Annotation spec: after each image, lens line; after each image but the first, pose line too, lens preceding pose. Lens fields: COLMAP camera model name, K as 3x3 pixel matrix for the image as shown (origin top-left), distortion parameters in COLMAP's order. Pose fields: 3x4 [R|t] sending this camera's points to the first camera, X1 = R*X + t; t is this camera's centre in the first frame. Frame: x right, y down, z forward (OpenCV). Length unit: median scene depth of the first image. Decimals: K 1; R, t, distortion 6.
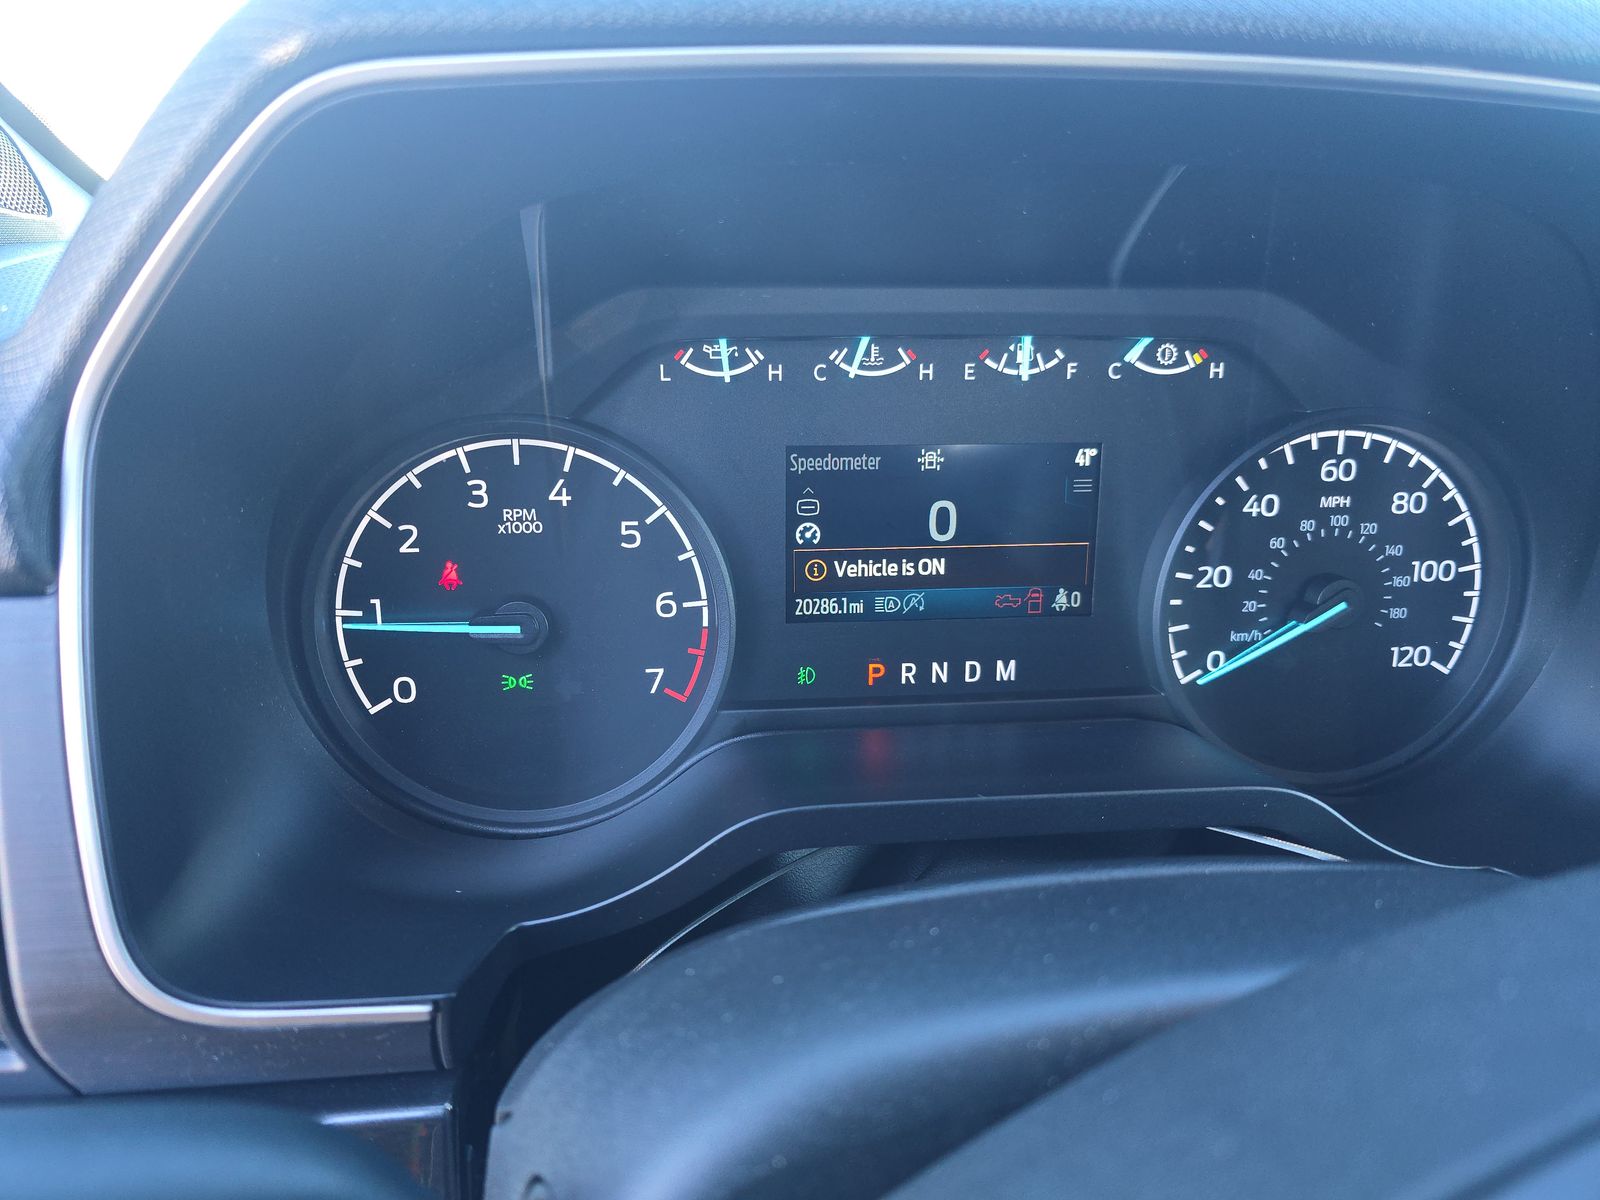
lens RADIAL K [[1093.2, 0, 801.1], [0, 1093.2, 611.2], [0, 0, 1]] dist [0.034565, -0.044103]
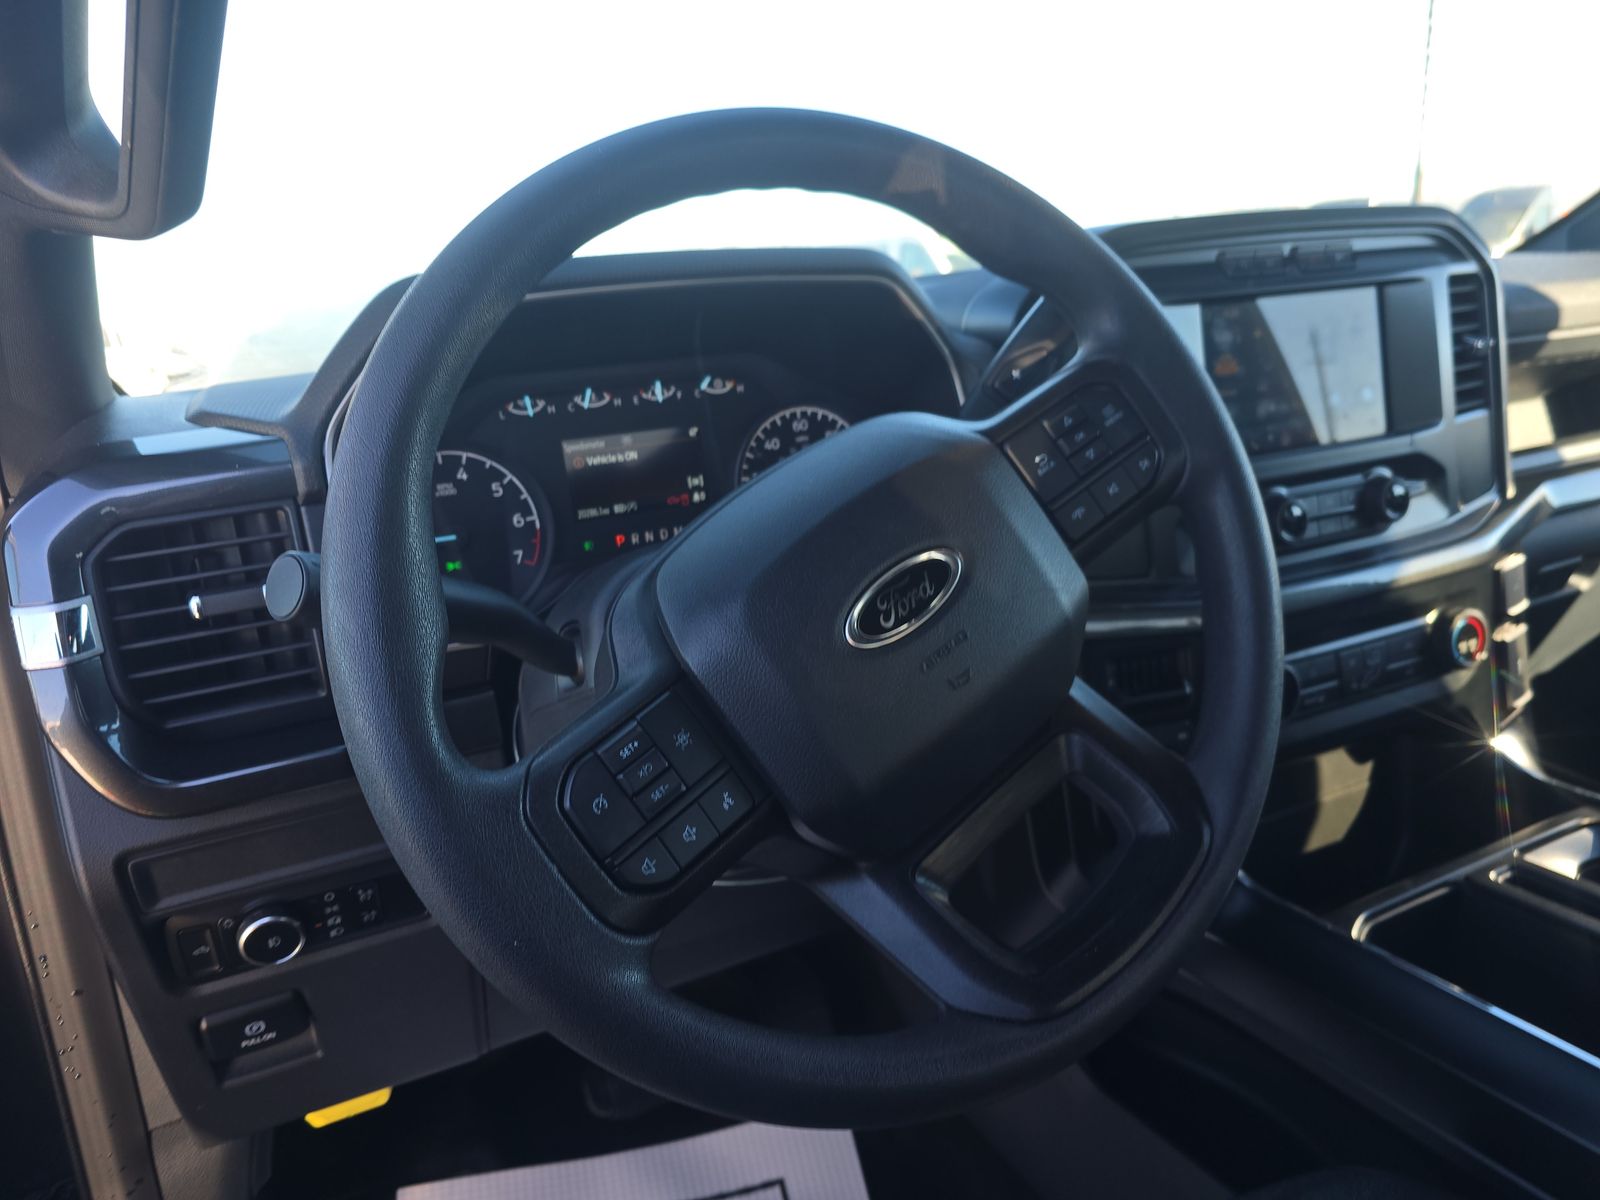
lens RADIAL K [[1093.2, 0, 788.2], [0, 1093.2, 597.6], [0, 0, 1]] dist [0.034565, -0.044103]
pose [[0.939217, -0.170640, 0.297914, -0.295805], [0.206061, 0.974241, -0.091610, 0.453053], [-0.274608, 0.147430, 0.950187, -1.182348]]
